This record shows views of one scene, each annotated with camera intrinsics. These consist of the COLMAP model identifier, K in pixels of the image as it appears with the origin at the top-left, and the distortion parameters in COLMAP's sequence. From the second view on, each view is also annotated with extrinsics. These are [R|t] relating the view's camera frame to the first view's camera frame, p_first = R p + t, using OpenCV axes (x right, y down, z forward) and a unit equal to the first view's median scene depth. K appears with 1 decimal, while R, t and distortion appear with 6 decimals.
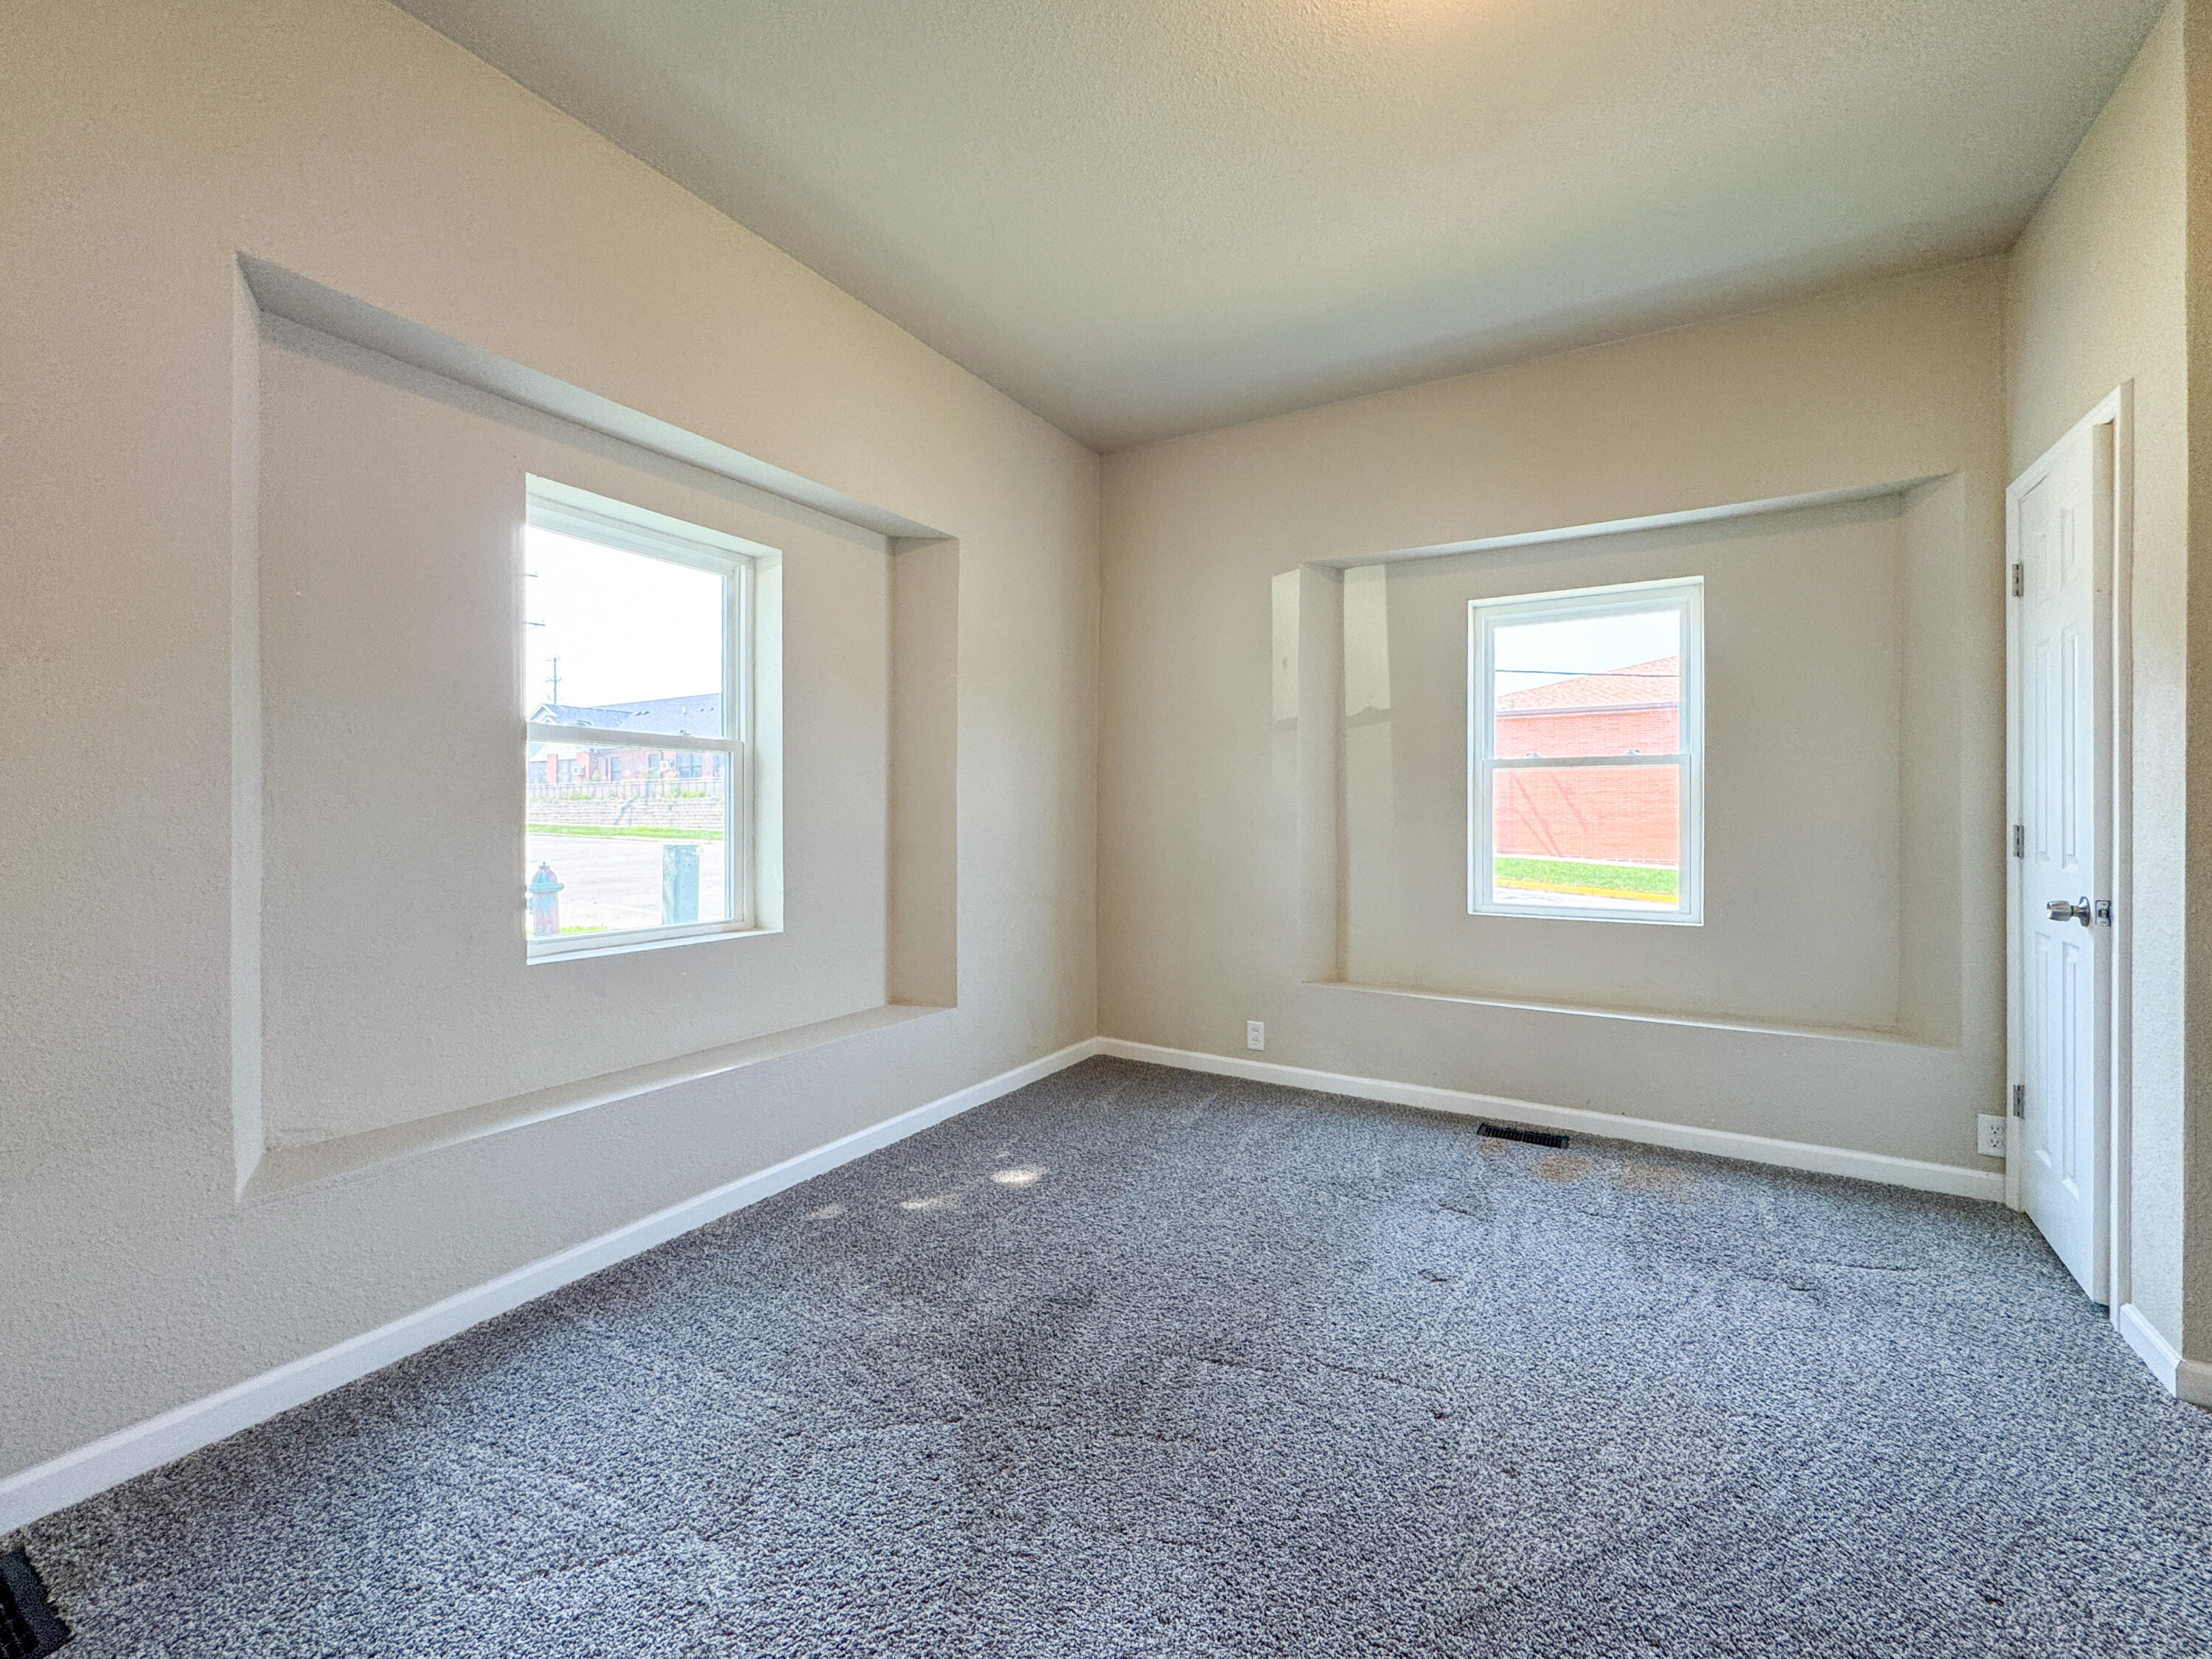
lens RADIAL K [[911.8, 0, 1109.1], [0, 911.8, 801.9], [0, 0, 1]] dist [-0.001209, -0.000078]
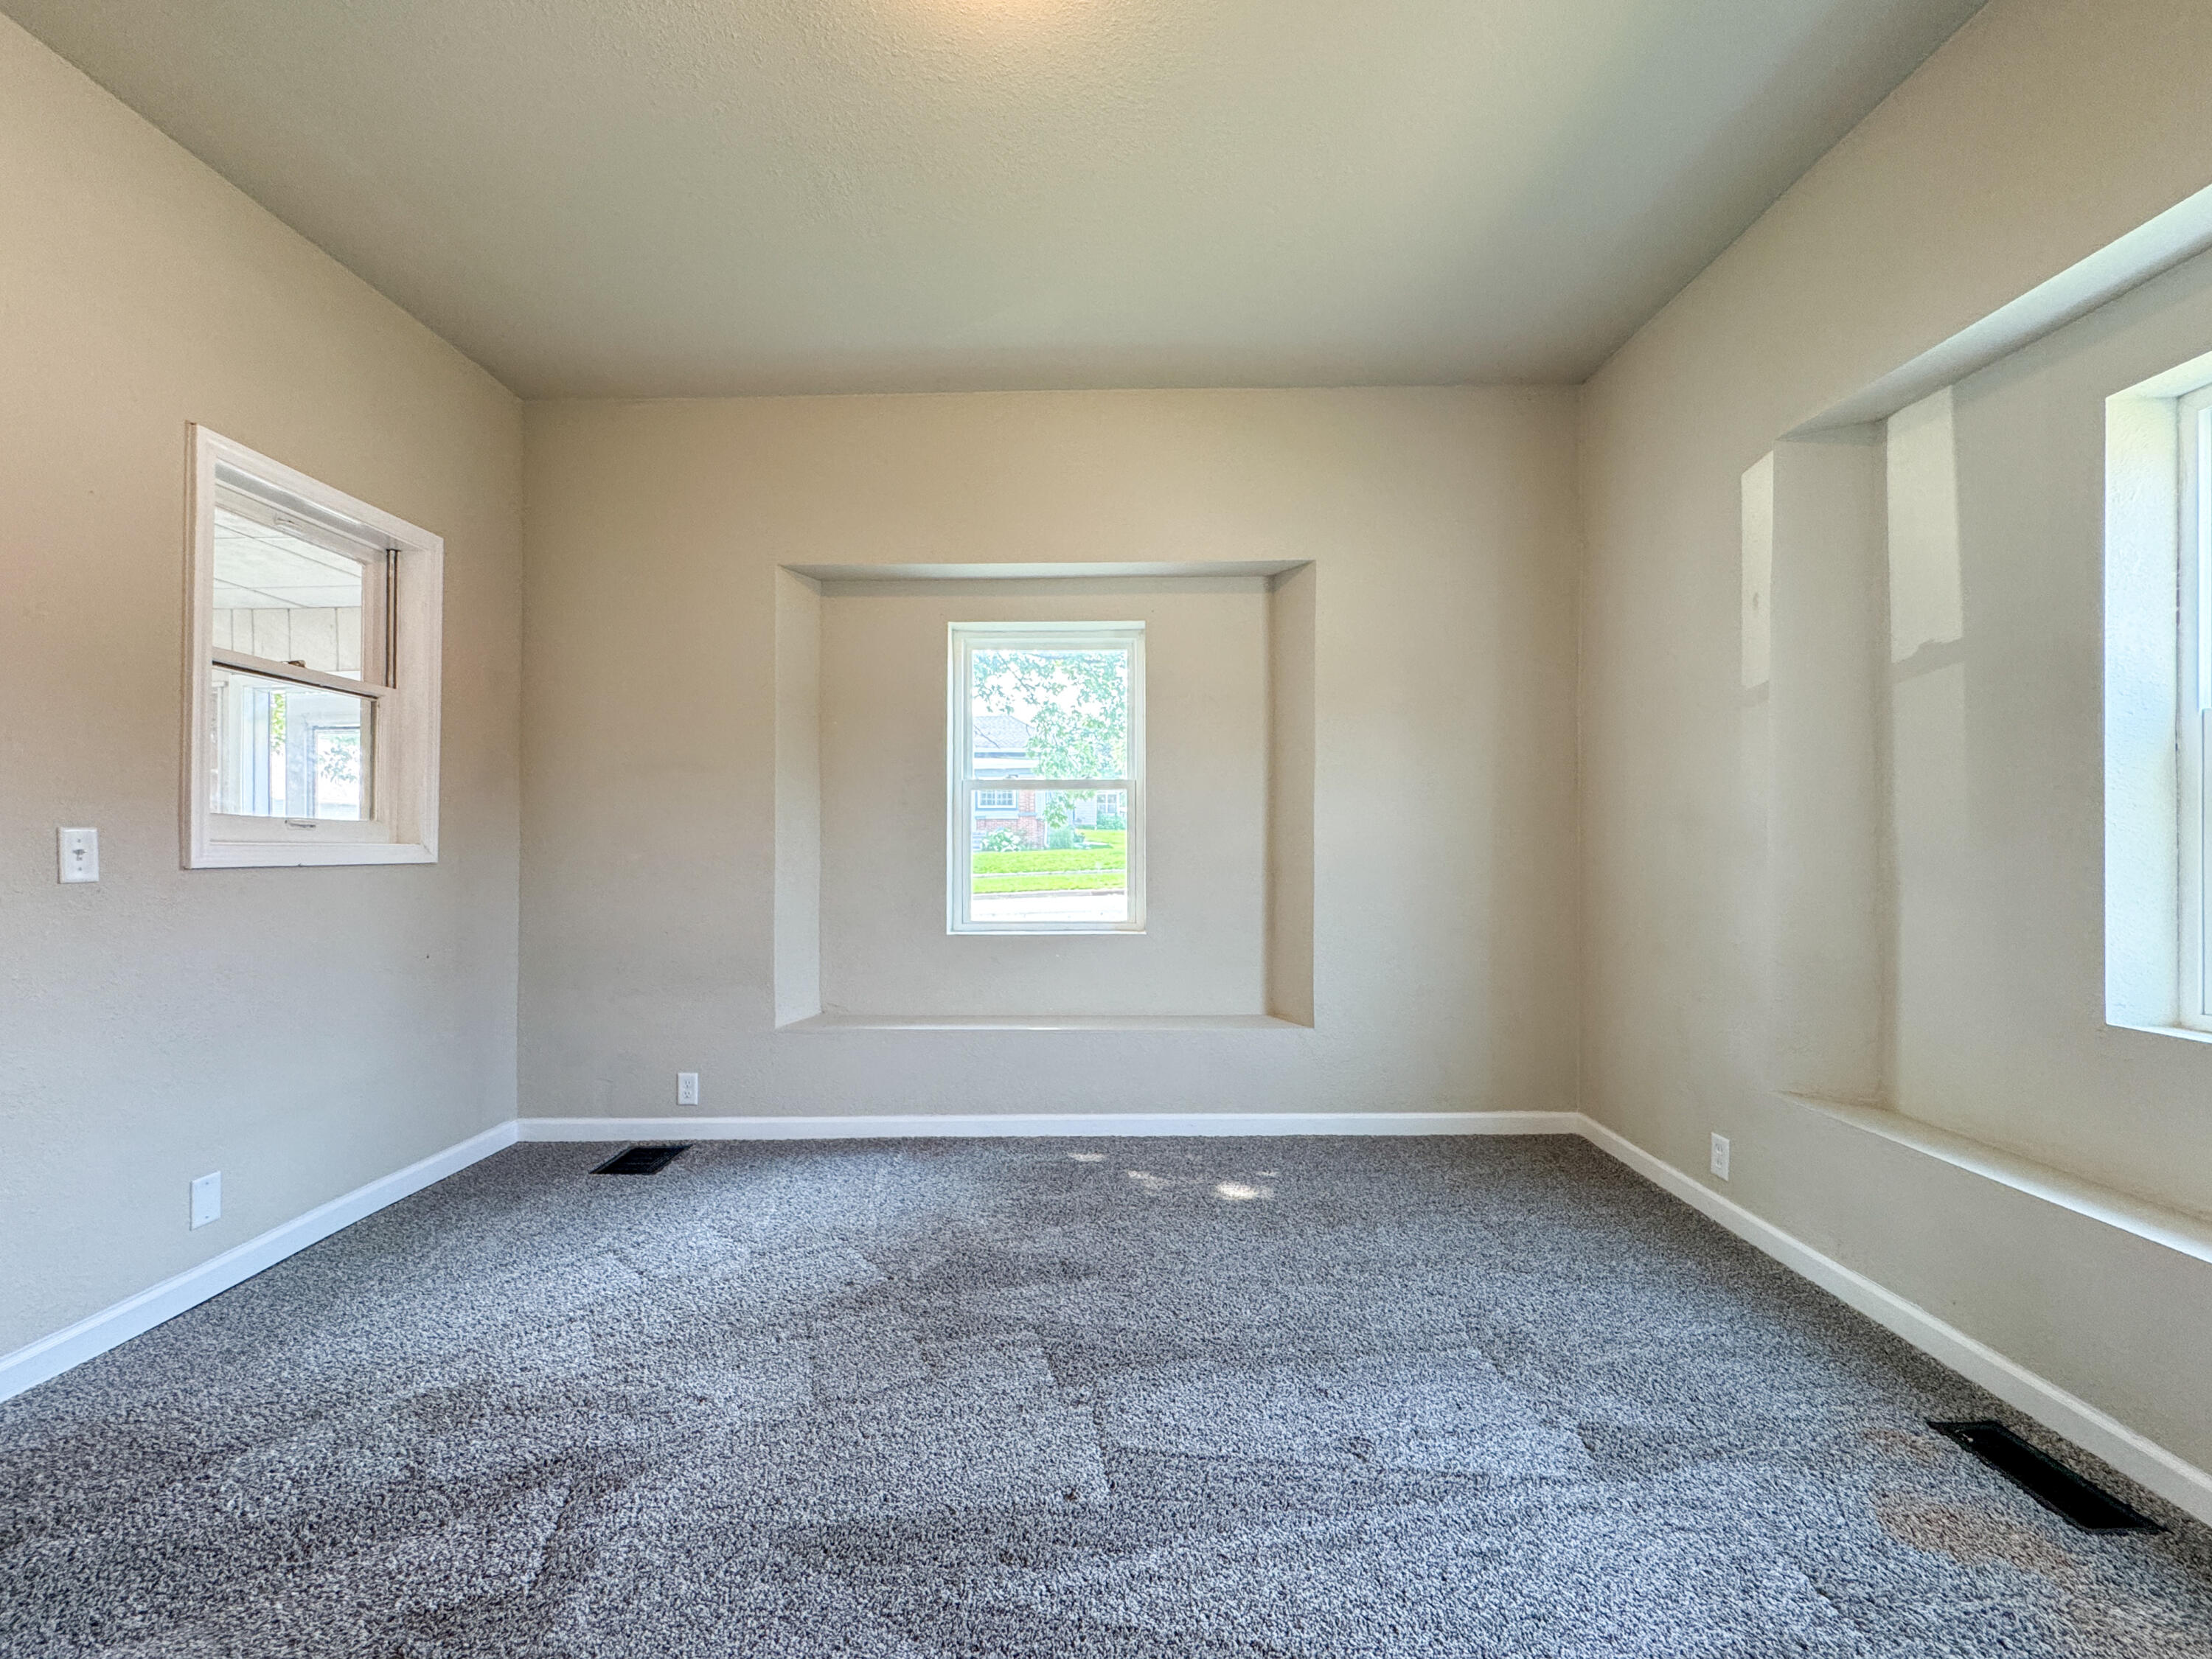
lens RADIAL K [[909.0, 0, 1070.3], [0, 909.0, 816.4], [0, 0, 1]] dist [-0.000918, -0.000050]
pose [[0.495910, -0.029577, -0.867870, 0.573781], [0.021392, 0.999533, -0.021841, 0.008336], [0.868110, -0.007735, 0.496311, 0.273354]]
